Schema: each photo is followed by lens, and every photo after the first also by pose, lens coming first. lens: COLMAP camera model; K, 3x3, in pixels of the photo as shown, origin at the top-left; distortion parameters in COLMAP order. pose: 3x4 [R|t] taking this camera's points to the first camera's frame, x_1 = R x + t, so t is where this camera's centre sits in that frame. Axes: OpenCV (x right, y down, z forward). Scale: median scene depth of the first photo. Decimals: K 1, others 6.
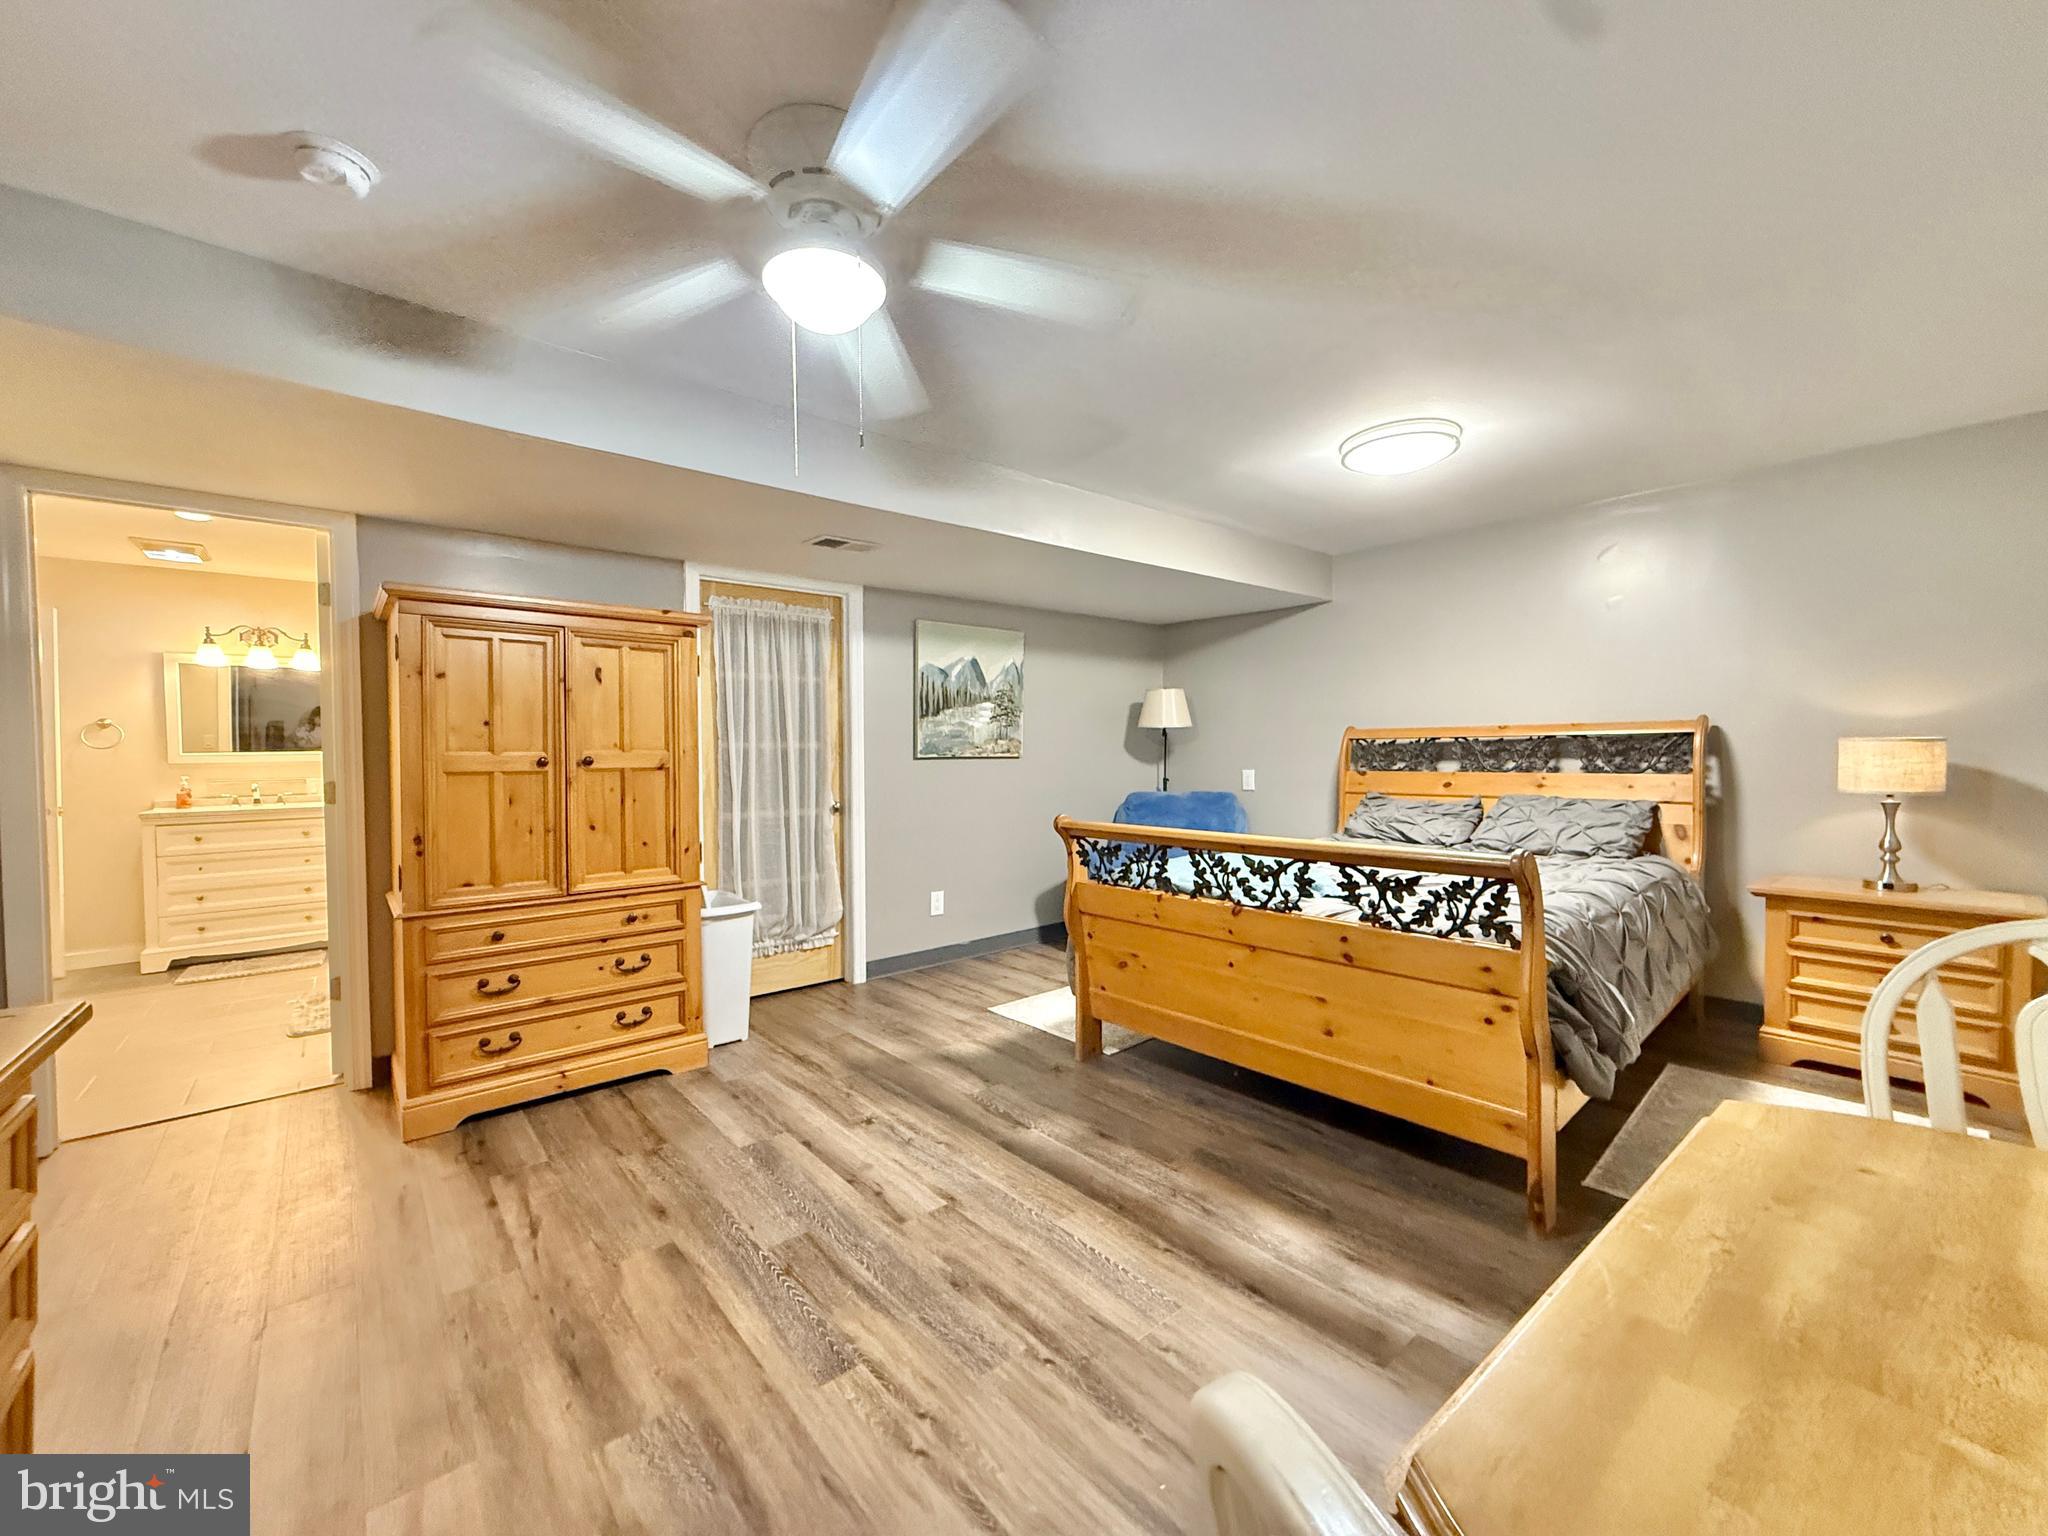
lens RADIAL K [[812.3, 0, 1024.0], [0, 812.3, 768.0], [0, 0, 1]] dist [0.000457, 0.000229]
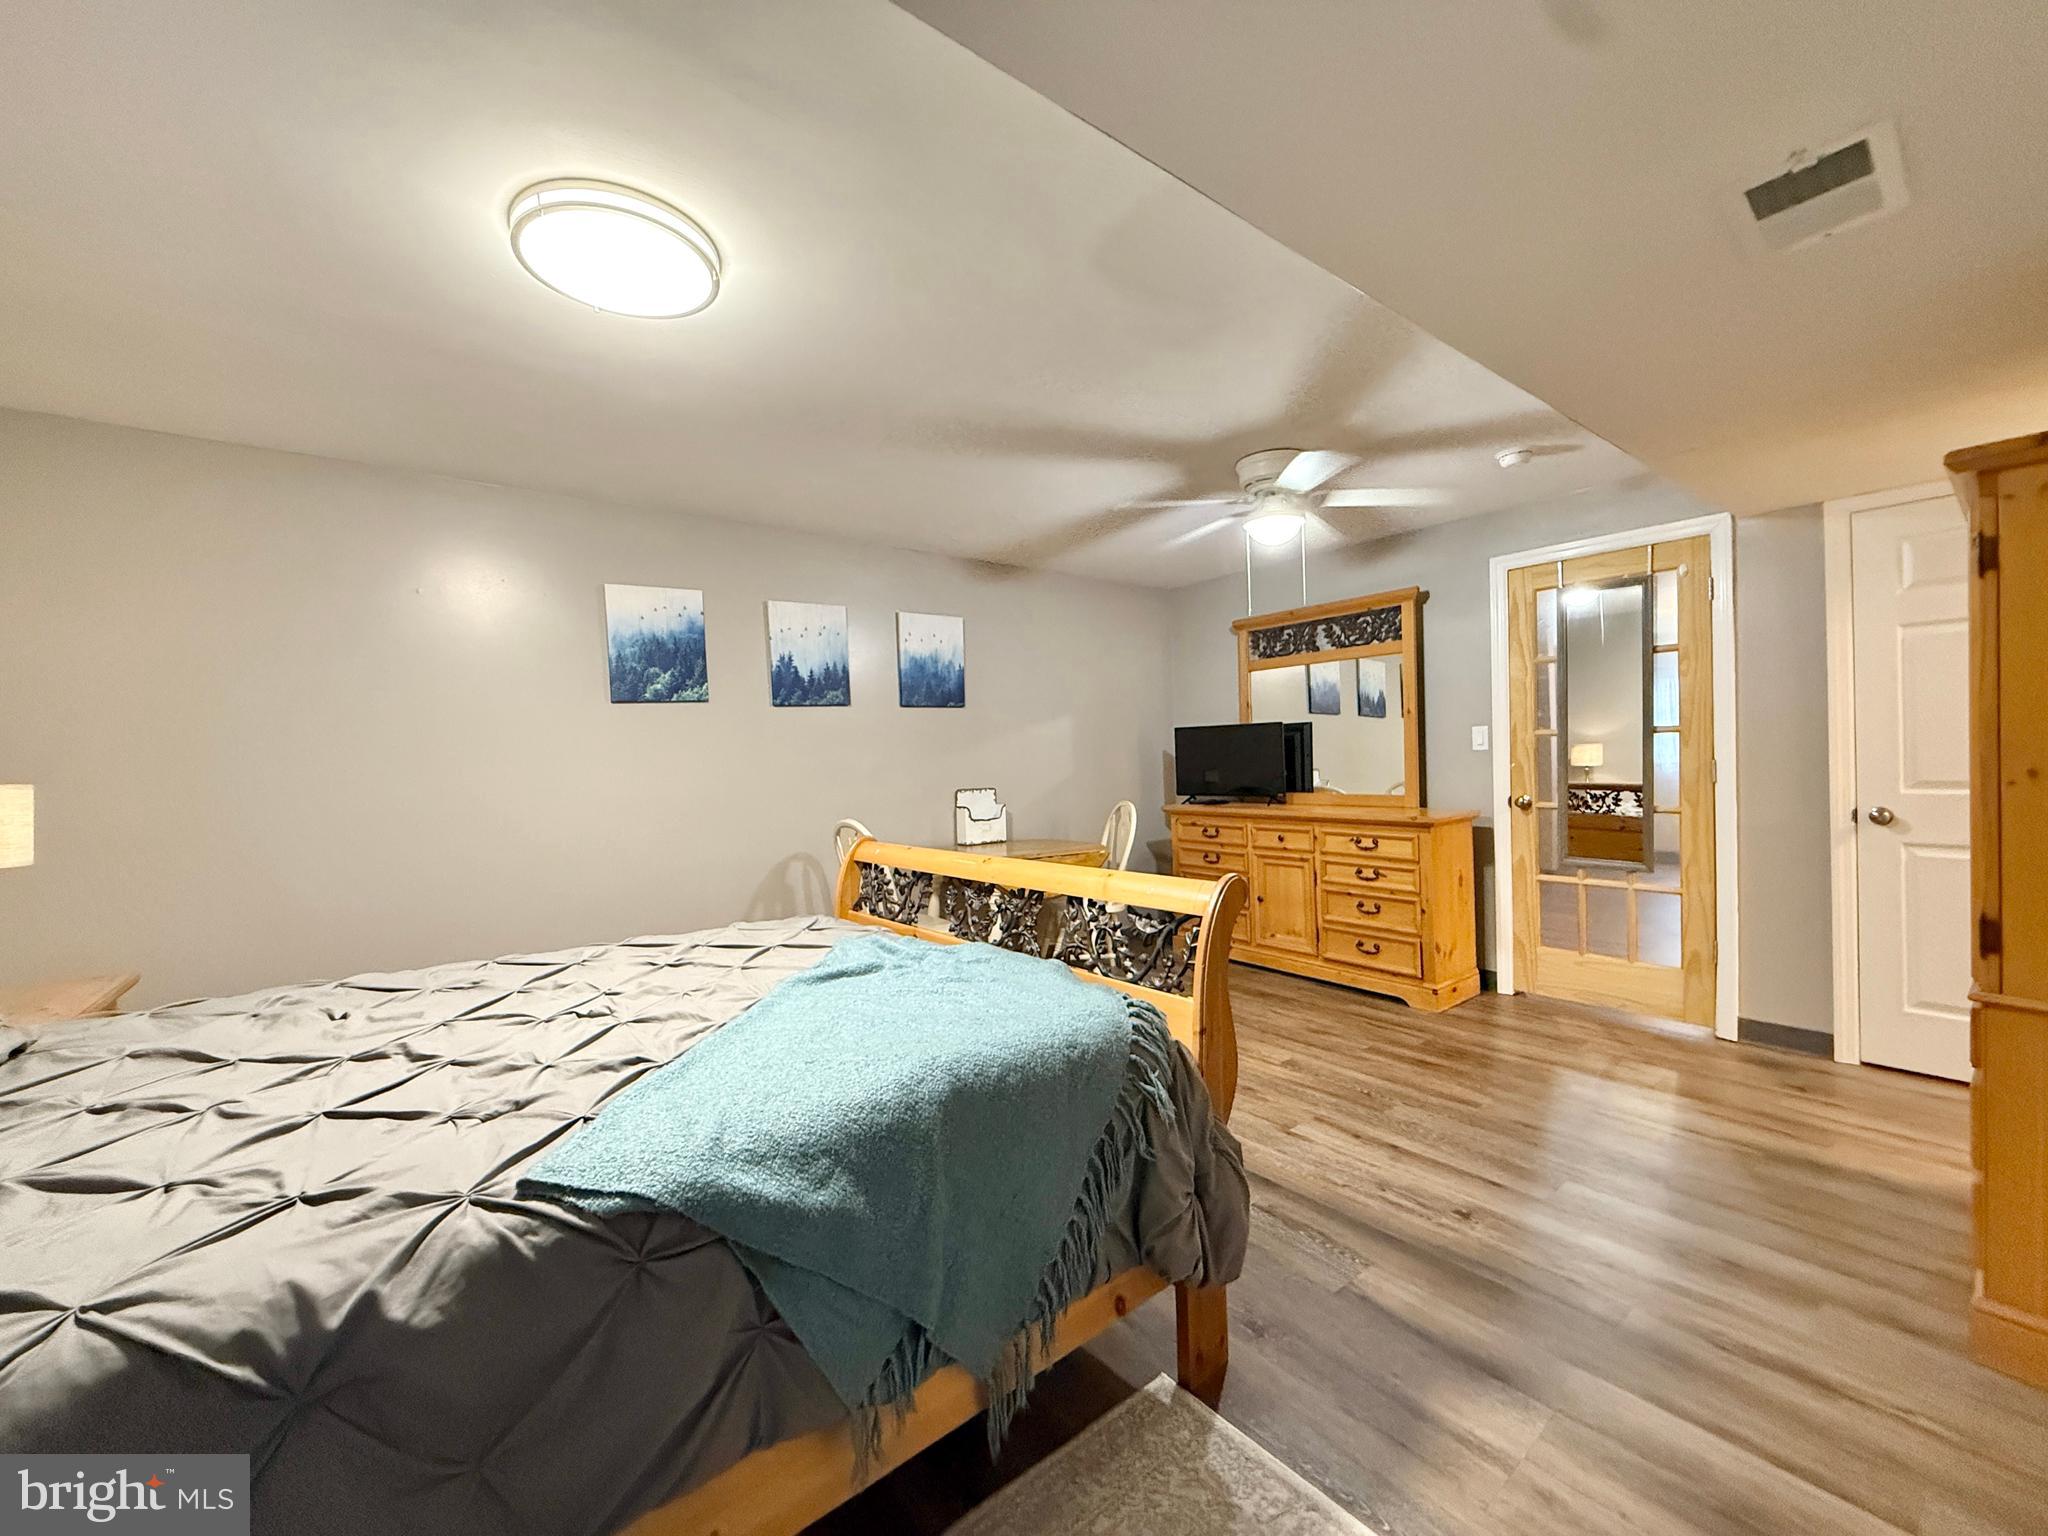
lens RADIAL K [[812.3, 0, 1024.0], [0, 812.3, 768.0], [0, 0, 1]] dist [0.000457, 0.000229]
pose [[-0.998574, 0.038988, 0.036459, 0.194084], [0.040118, 0.998719, 0.030821, -0.044024], [-0.035211, 0.032240, -0.998860, 1.822249]]
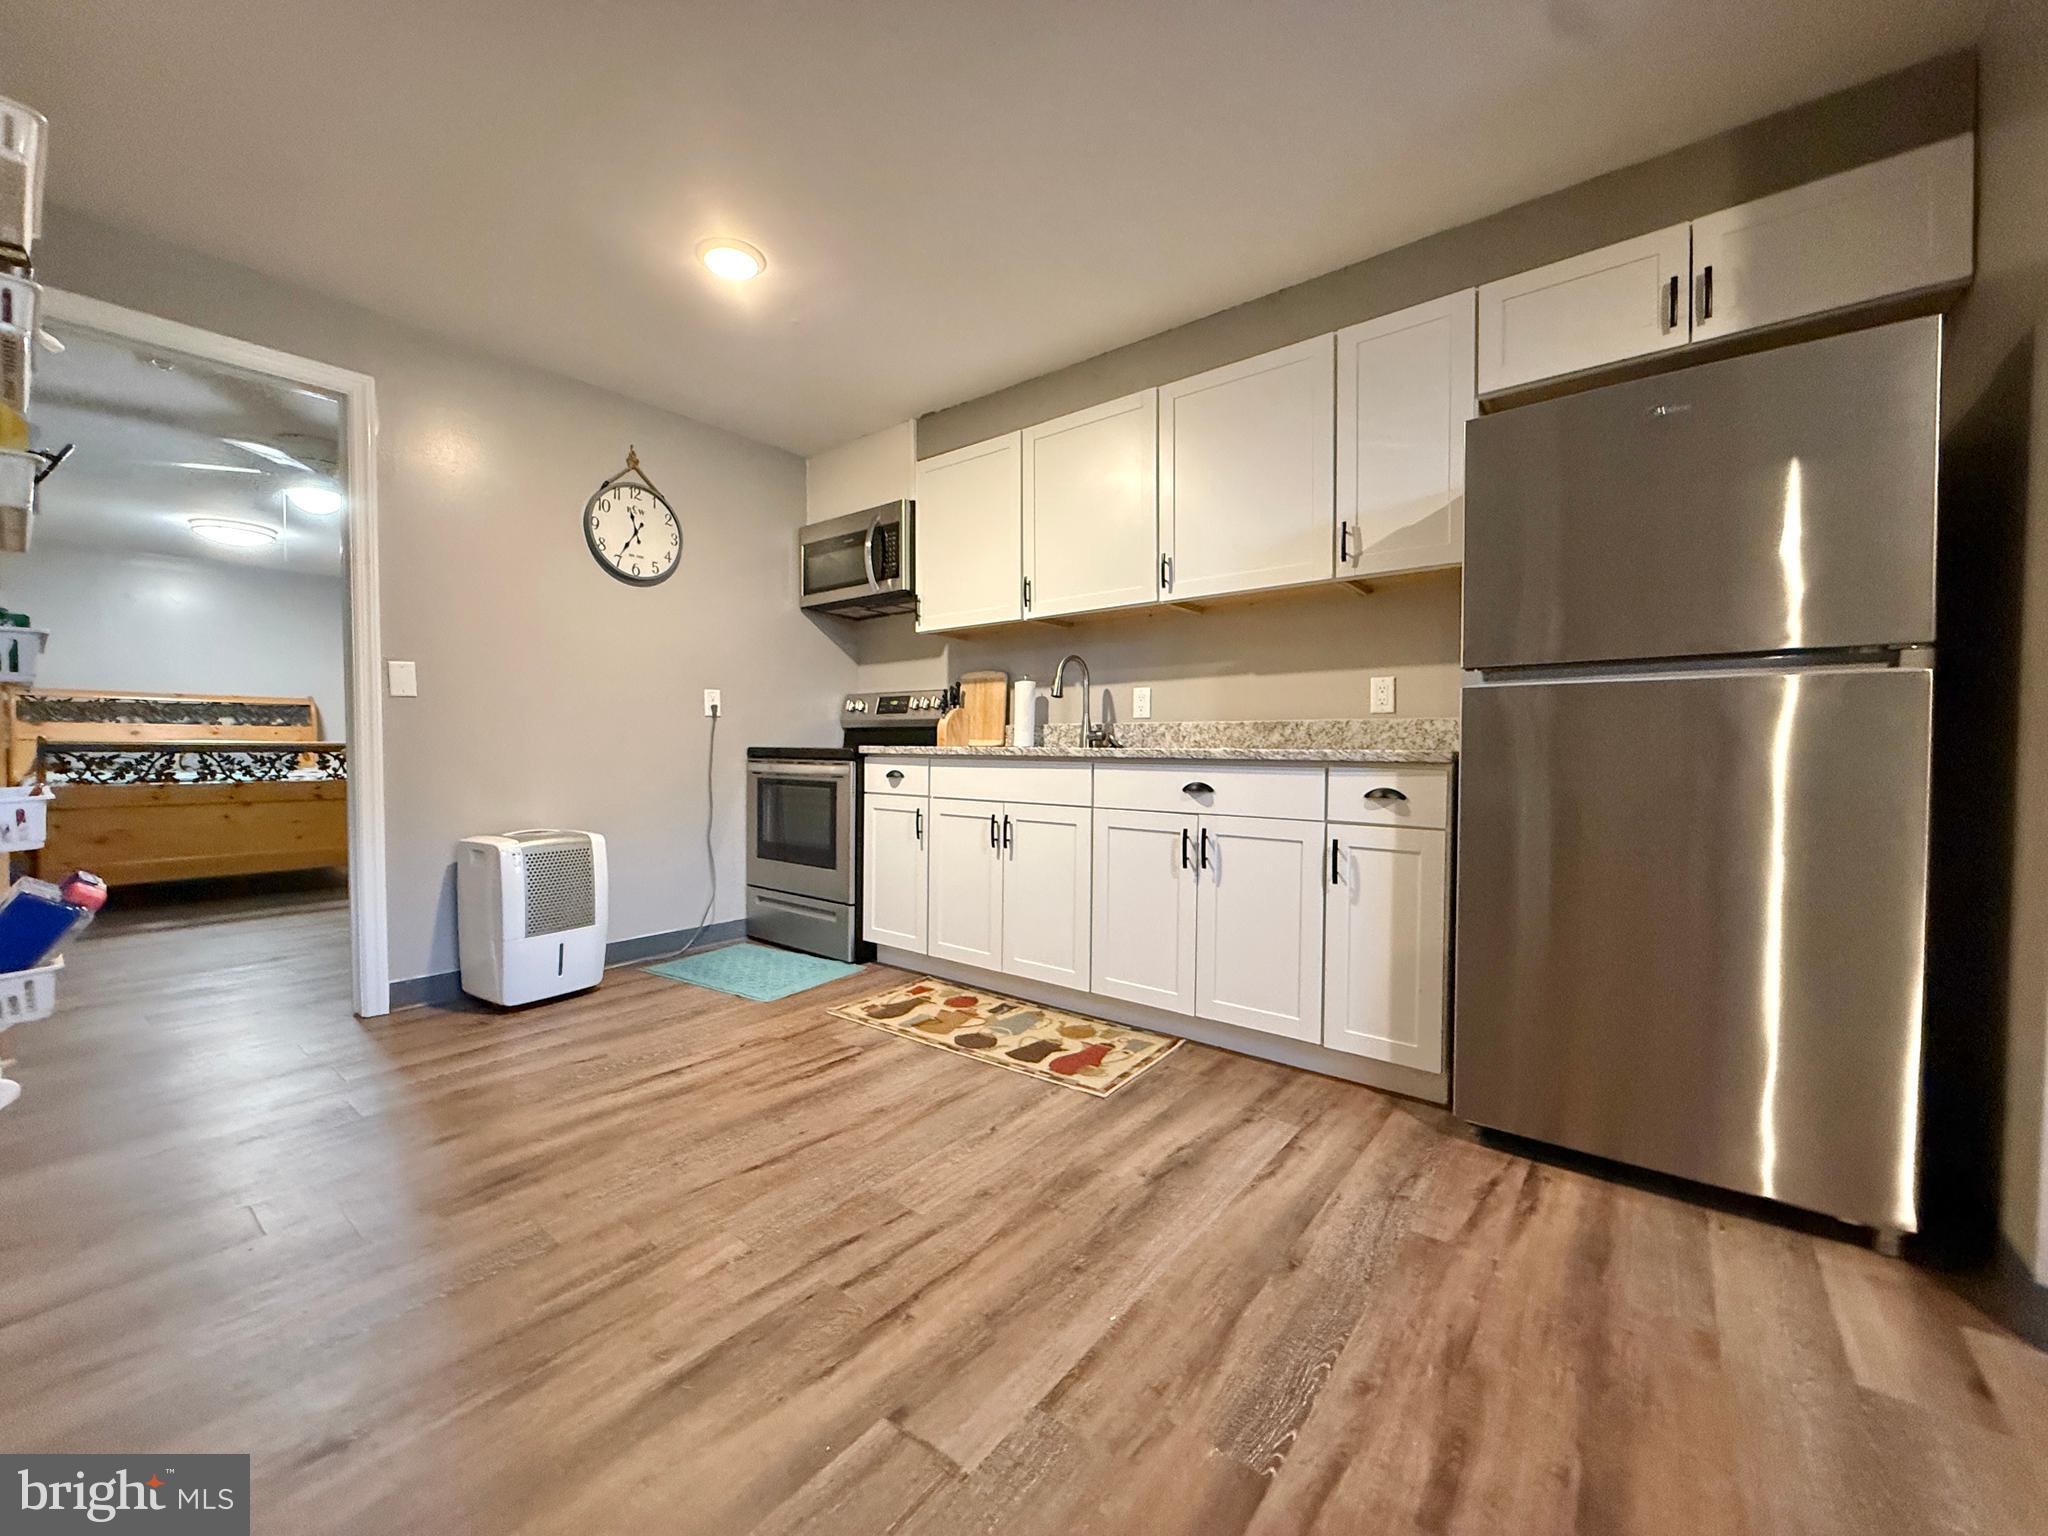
lens RADIAL K [[812.3, 0, 1024.0], [0, 812.3, 768.0], [0, 0, 1]] dist [0.000457, 0.000229]
pose [[-0.200090, -0.012432, 0.979699, -1.865712], [0.019433, 0.999672, 0.016654, 0.140986], [-0.979585, 0.022371, -0.199783, -0.365338]]
